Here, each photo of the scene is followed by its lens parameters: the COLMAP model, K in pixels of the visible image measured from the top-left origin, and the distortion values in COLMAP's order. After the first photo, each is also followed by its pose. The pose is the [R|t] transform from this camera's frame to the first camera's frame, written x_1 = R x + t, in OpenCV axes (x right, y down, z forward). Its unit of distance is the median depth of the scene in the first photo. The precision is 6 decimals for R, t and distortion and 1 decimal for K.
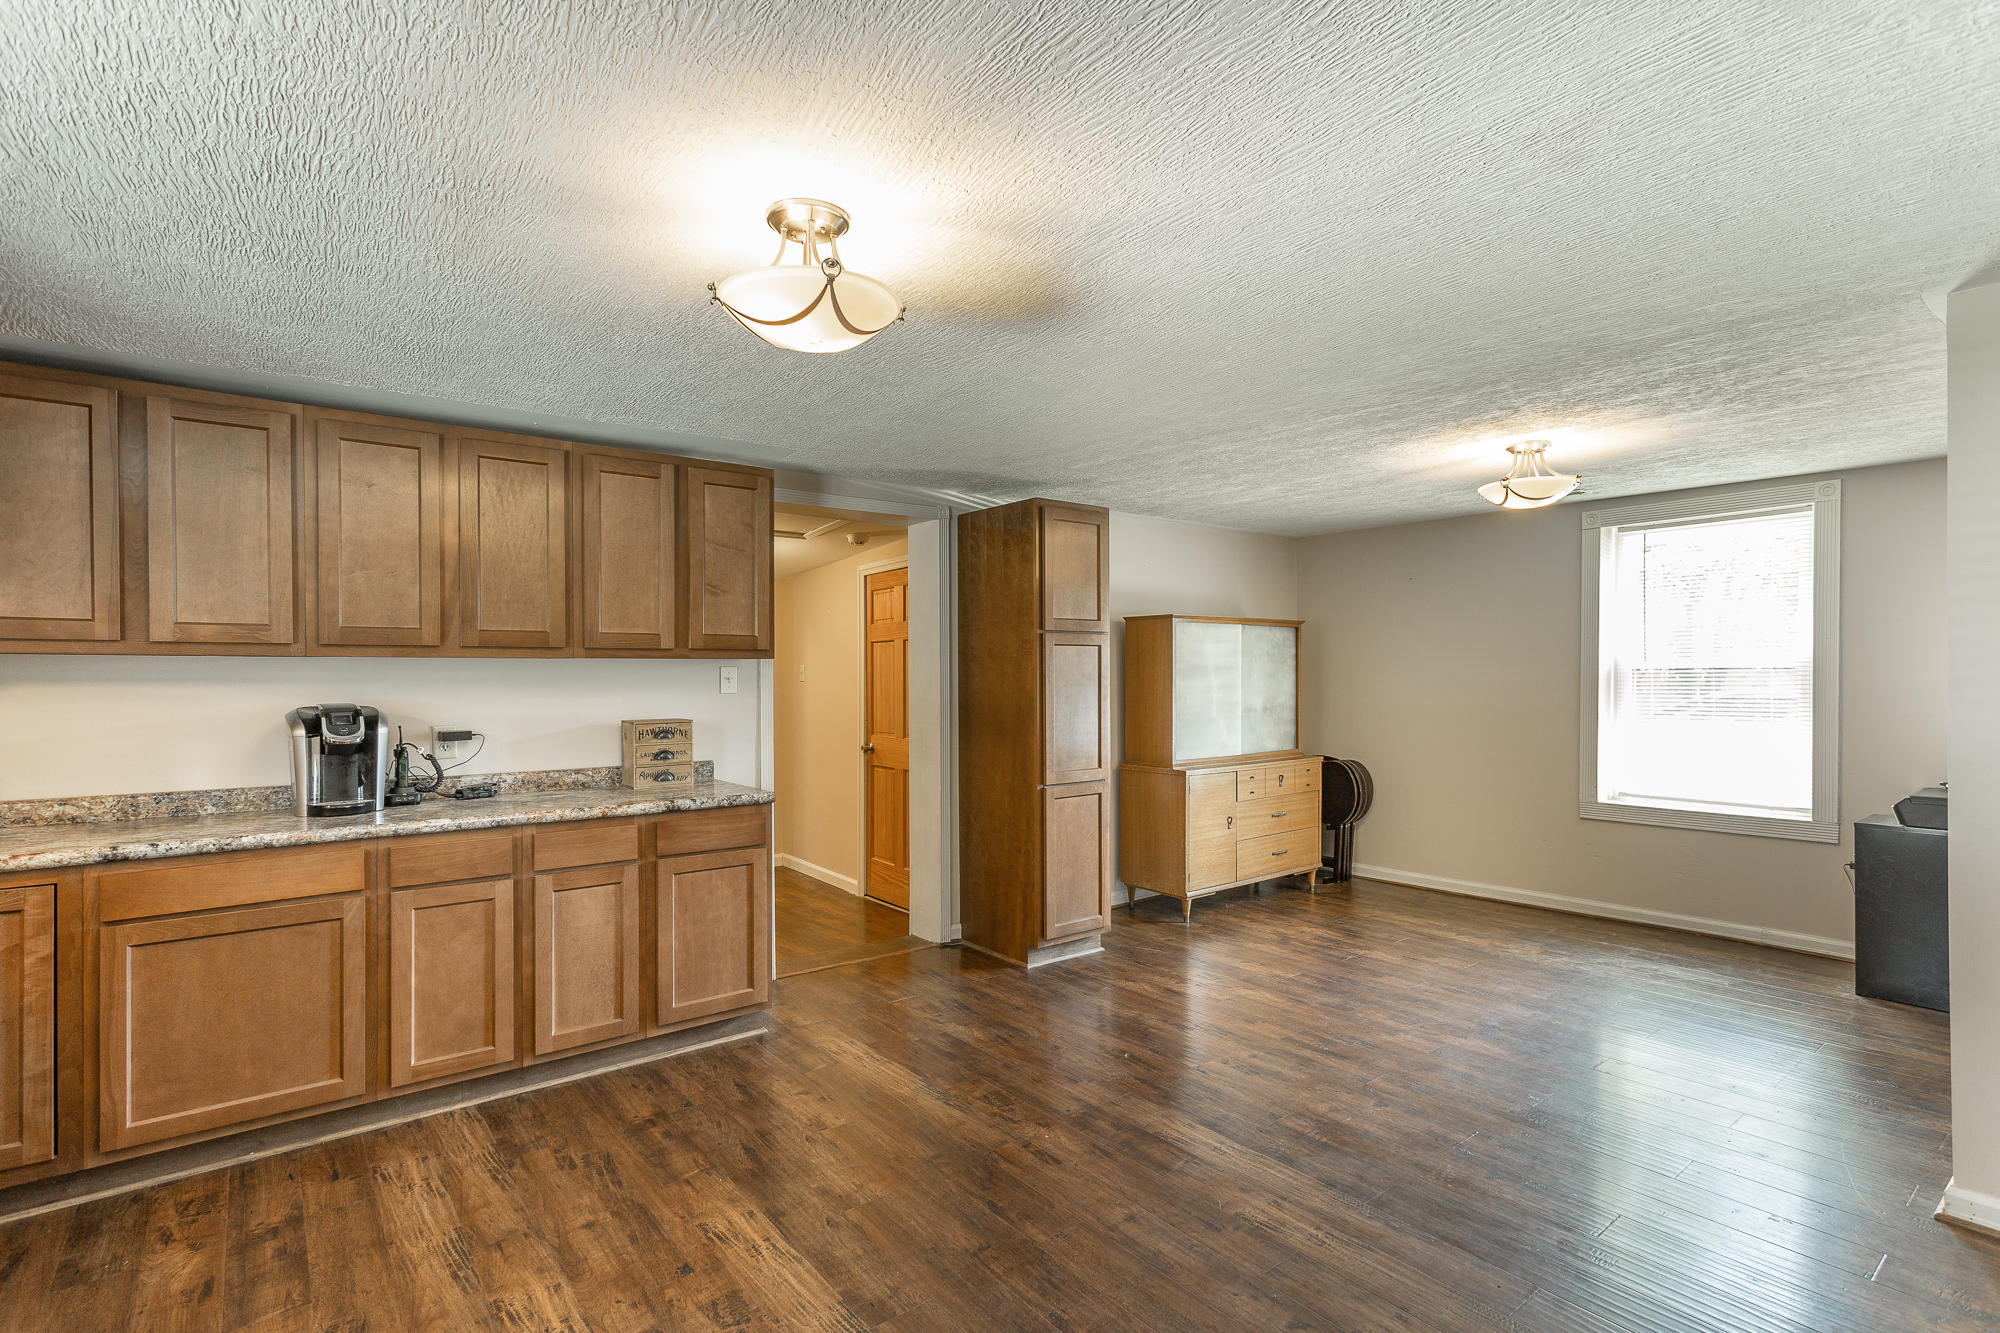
lens RADIAL K [[961.0, 0, 999.9], [0, 961.0, 683.7], [0, 0, 1]] dist [0.004819, 0.001198]
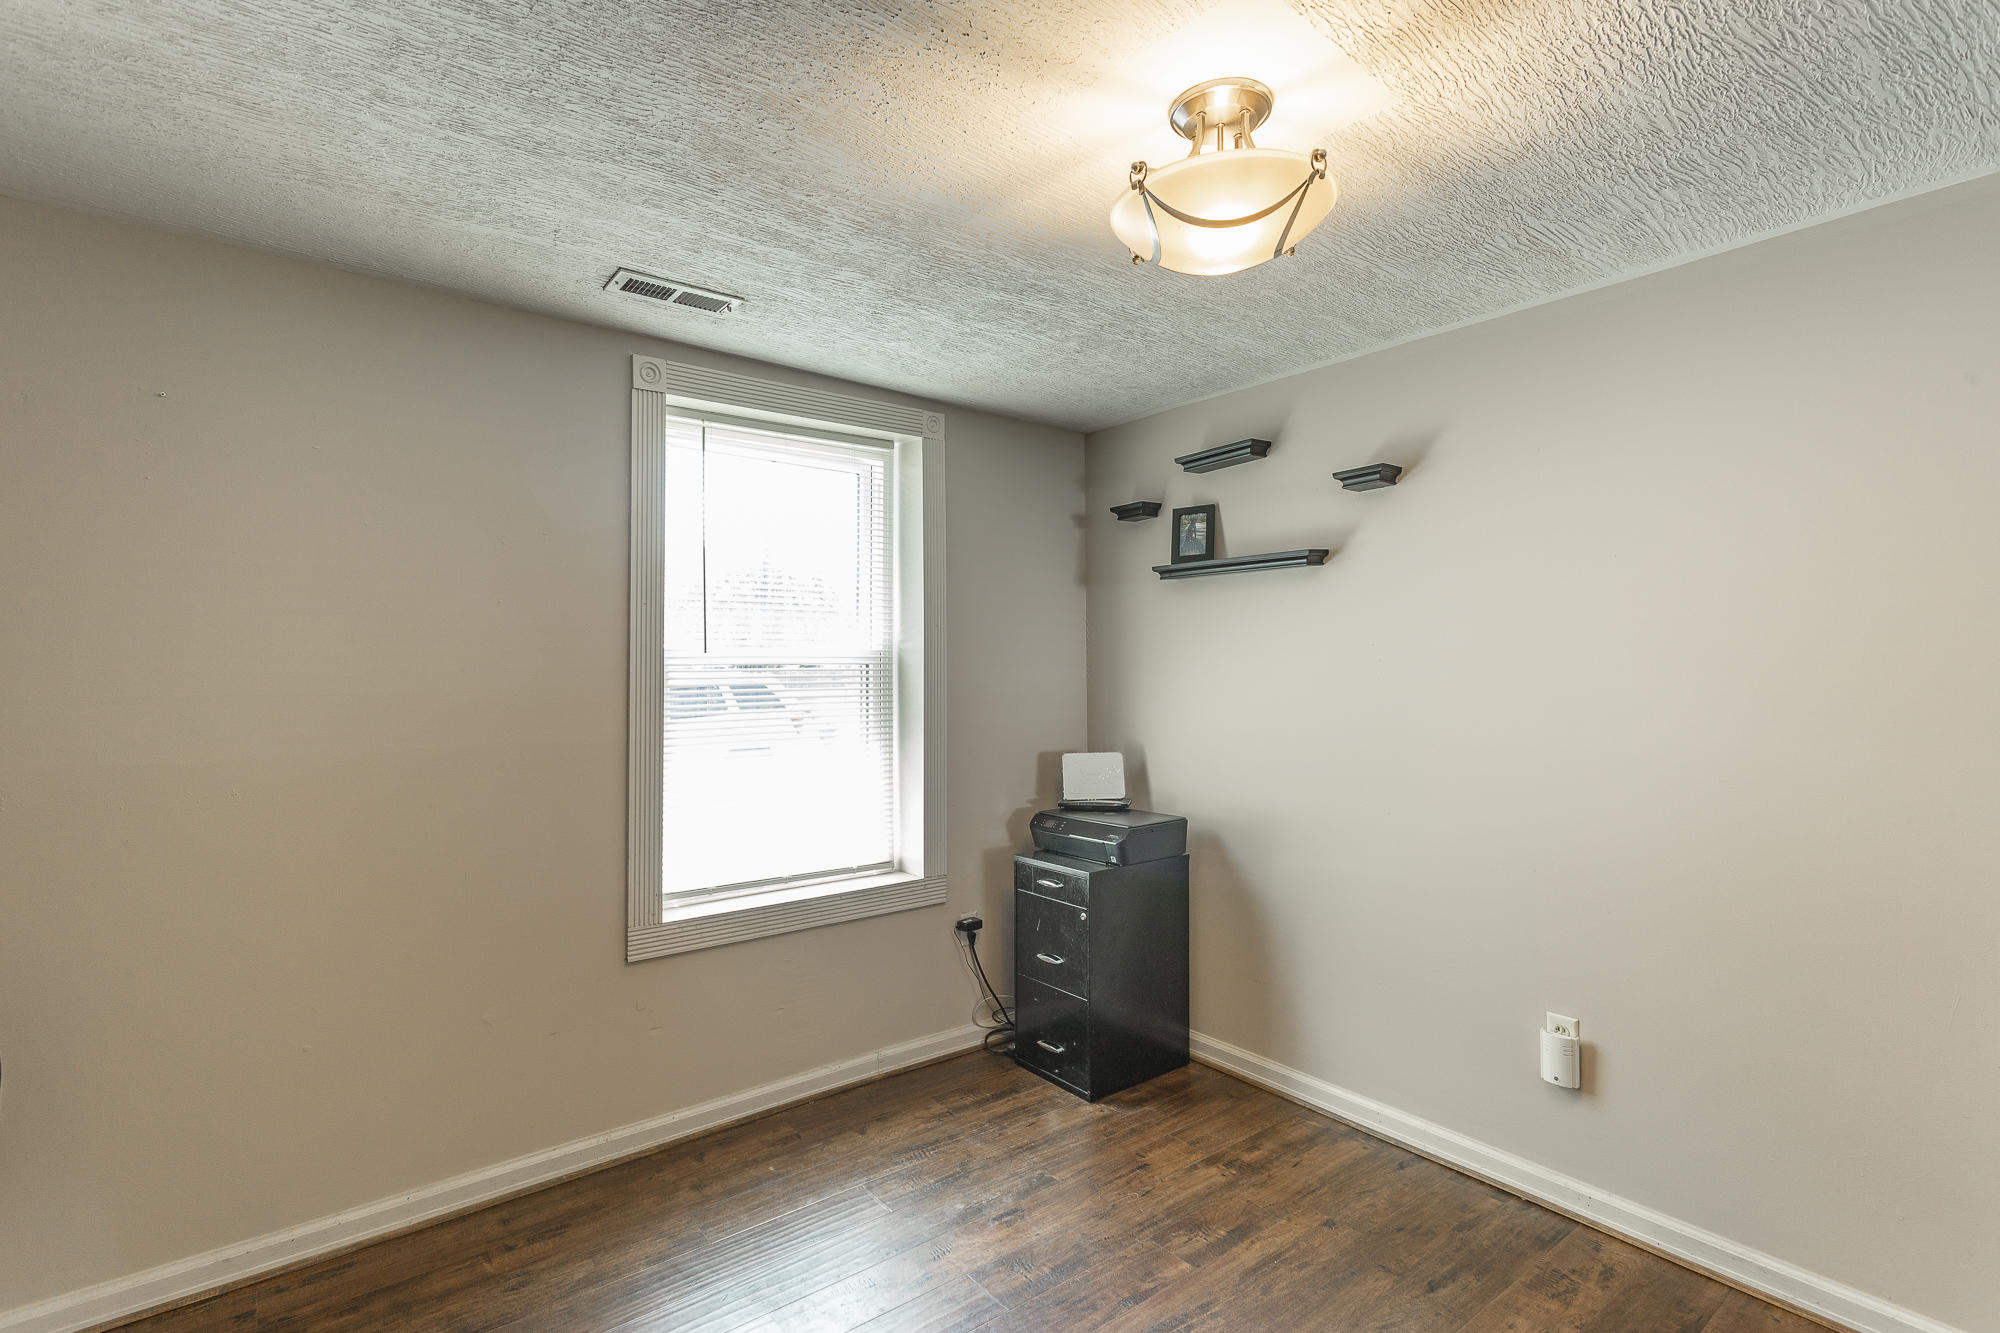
lens RADIAL K [[981.8, 0, 985.0], [0, 981.8, 668.2], [0, 0, 1]] dist [-0.003754, 0.001648]
pose [[-0.013690, 0.002961, 0.999902, 0.125138], [0.017362, 0.999846, -0.002723, -0.011192], [-0.999756, 0.017323, -0.013740, 1.277809]]
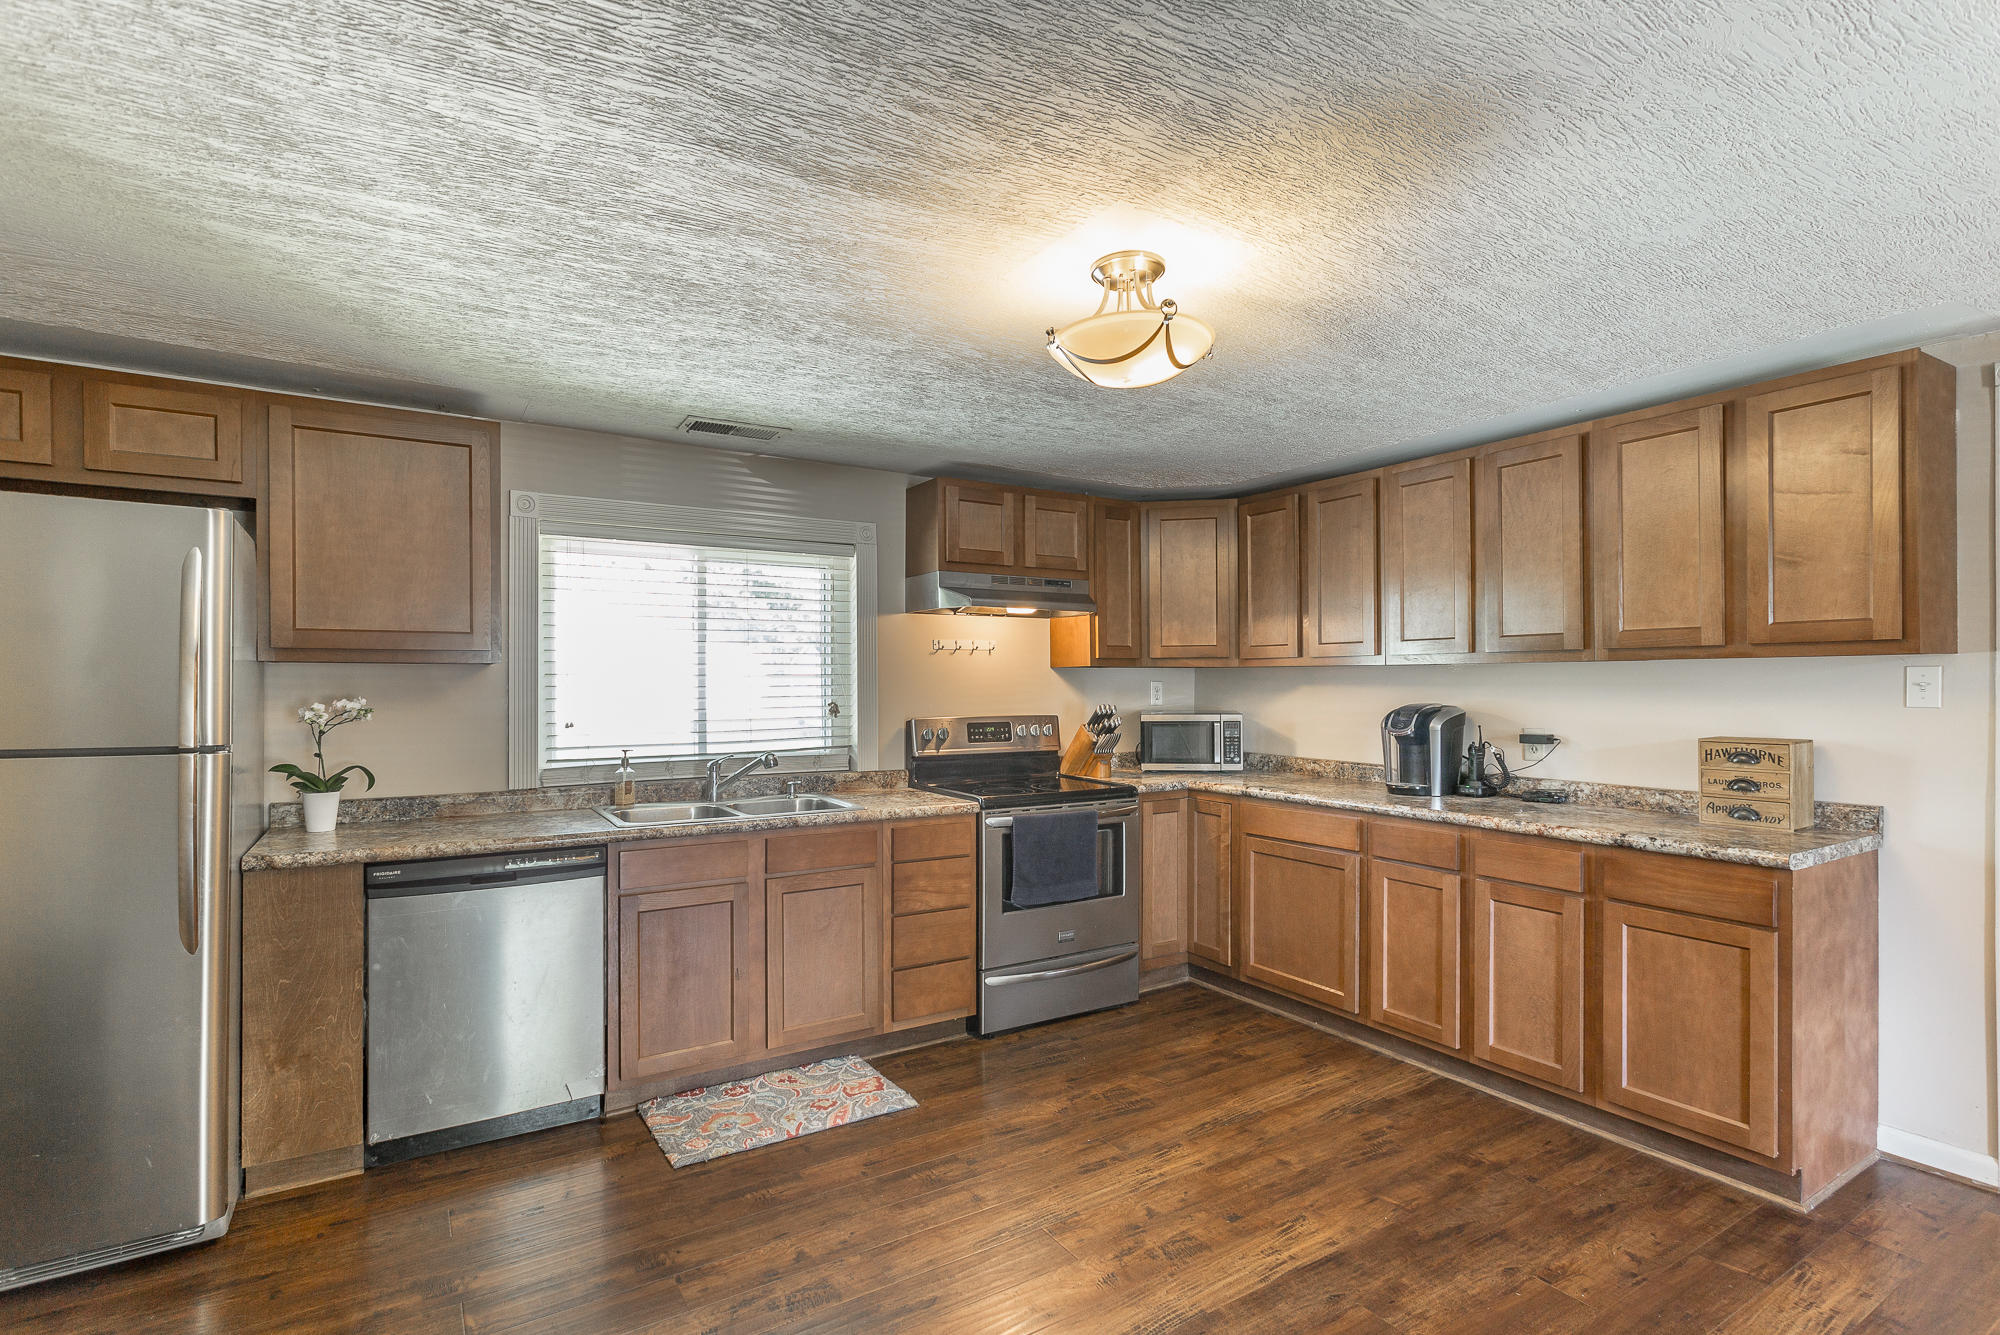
lens RADIAL K [[961.0, 0, 999.9], [0, 961.0, 684.7], [0, 0, 1]] dist [0.004819, 0.001198]
pose [[-0.105541, 0.005869, -0.994398, 0.513767], [-0.006305, 0.999959, 0.006571, -0.006919], [0.994395, 0.006963, -0.105500, 0.542846]]
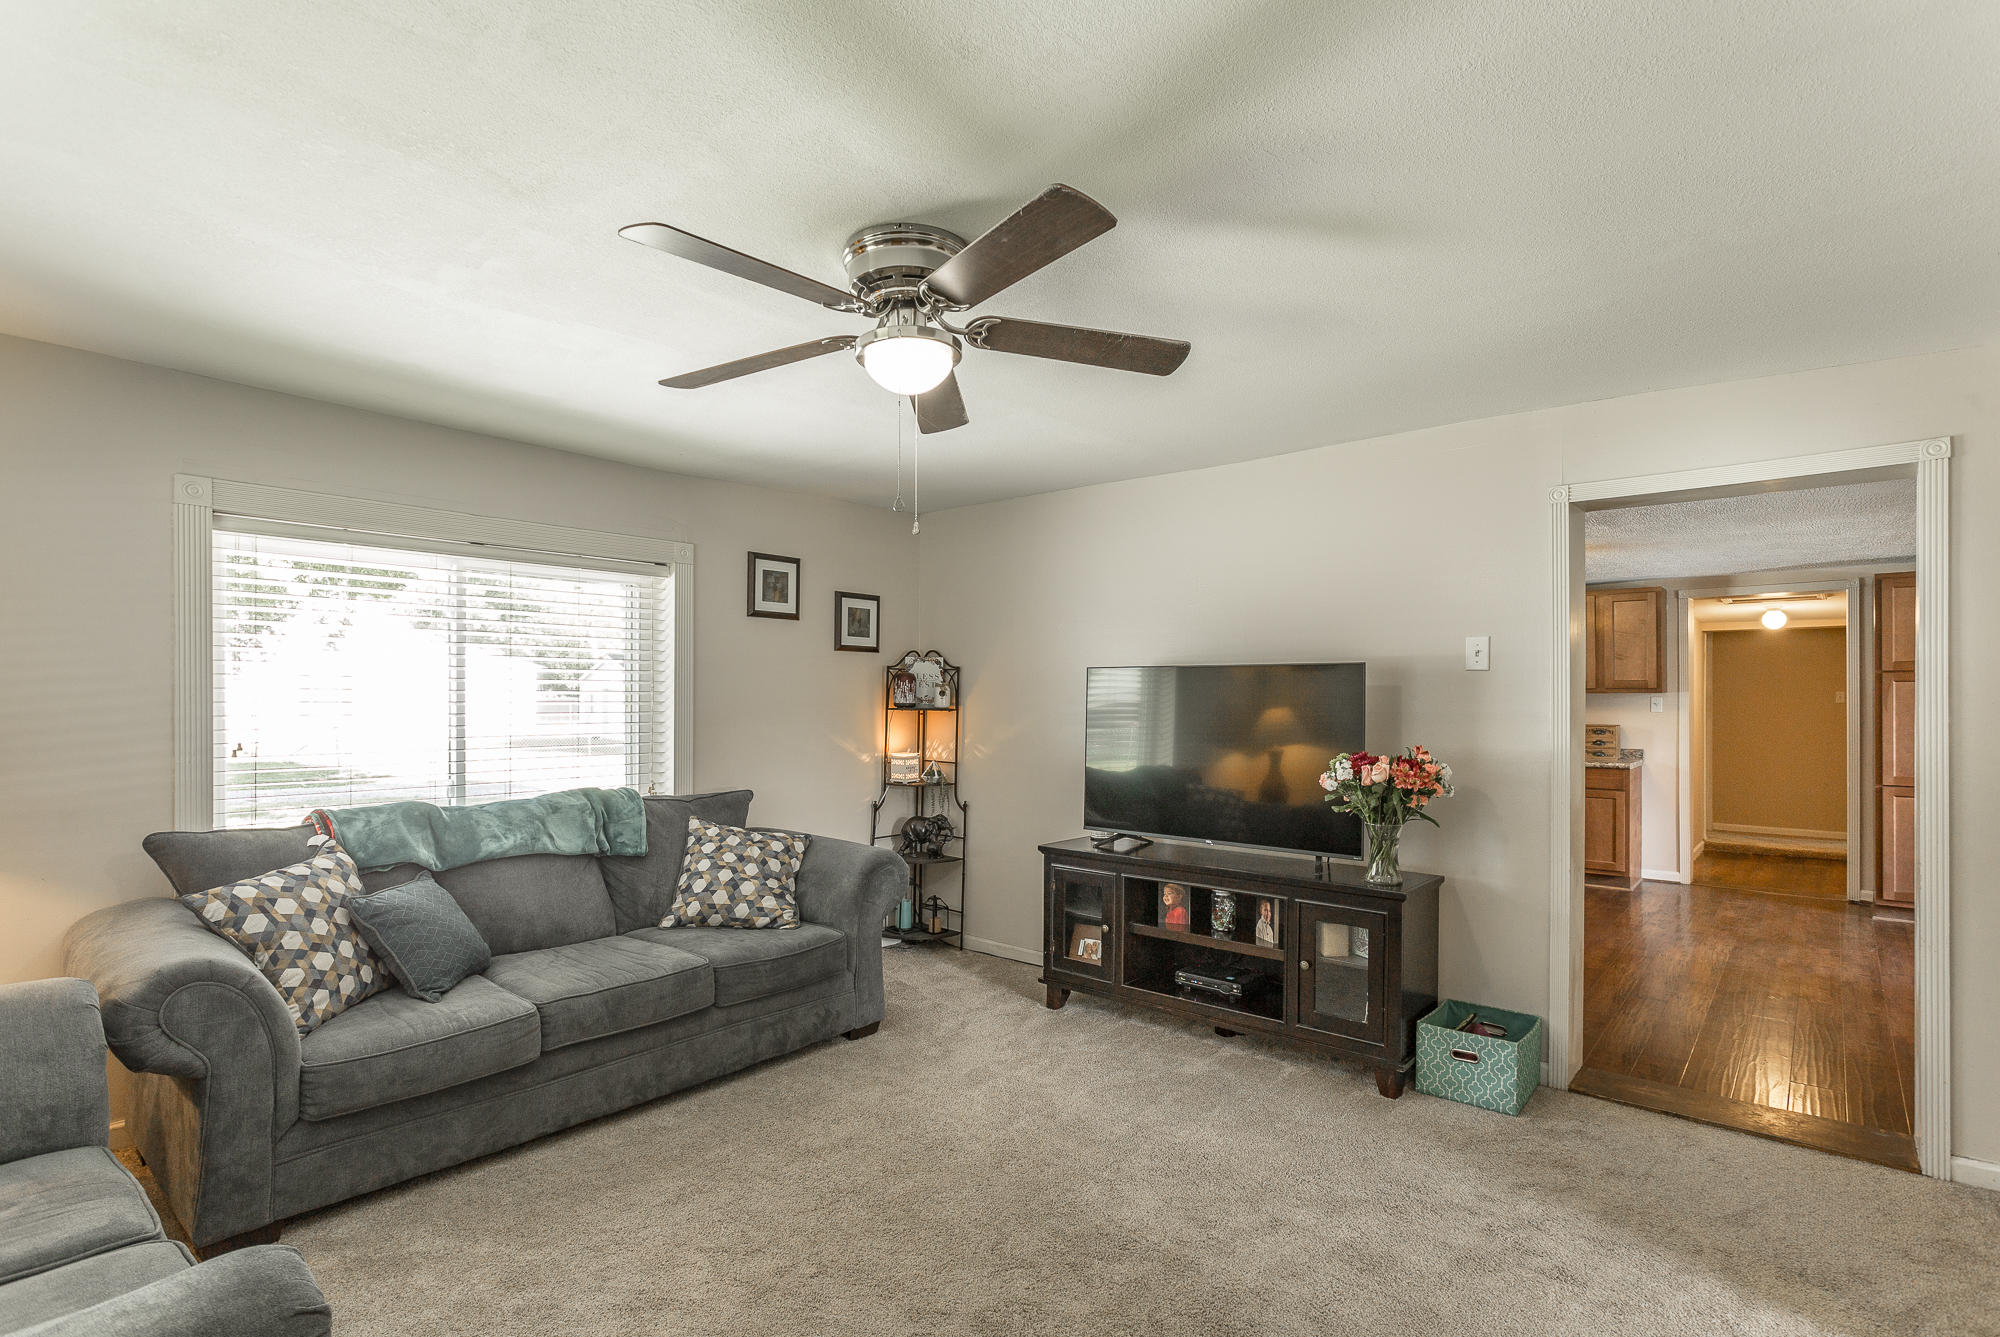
lens RADIAL K [[961.0, 0, 999.9], [0, 961.0, 685.7], [0, 0, 1]] dist [0.004819, 0.001198]
pose [[0.192435, -0.011173, -0.981246, 1.467138], [-0.010644, 0.999853, -0.013472, -0.002566], [0.981252, 0.013037, 0.192287, -0.626750]]
